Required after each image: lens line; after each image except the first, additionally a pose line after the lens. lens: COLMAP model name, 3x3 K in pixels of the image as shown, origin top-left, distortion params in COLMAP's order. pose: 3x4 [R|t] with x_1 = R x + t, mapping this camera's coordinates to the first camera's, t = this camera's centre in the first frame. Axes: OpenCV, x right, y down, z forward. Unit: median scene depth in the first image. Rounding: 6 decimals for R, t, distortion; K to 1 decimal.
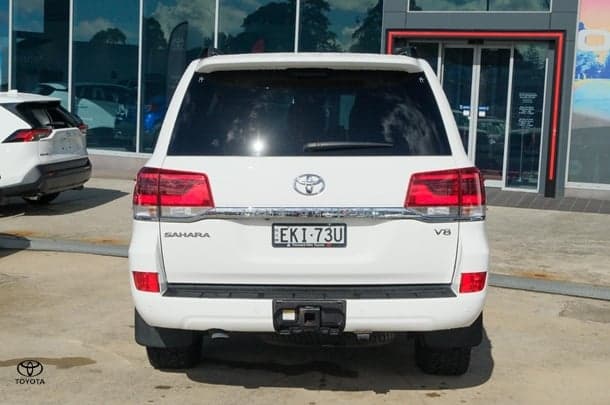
lens RADIAL K [[882.5, 0, 305.0], [0, 882.5, 202.5], [0, 0, 1]] dist [0.001348, 0.100352]
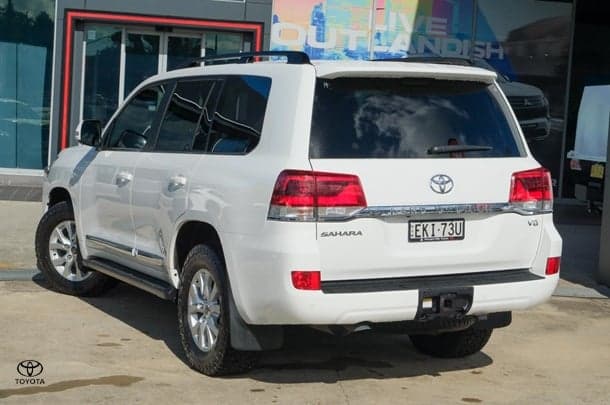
lens RADIAL K [[1042.3, 0, 305.0], [0, 1042.3, 202.5], [0, 0, 1]] dist [0.016701, 0.060333]
pose [[0.894660, -0.023327, 0.446138, -0.723042], [0.026028, 0.999661, 0.000074, -0.001623], [-0.445988, 0.011546, 0.894964, -0.092212]]
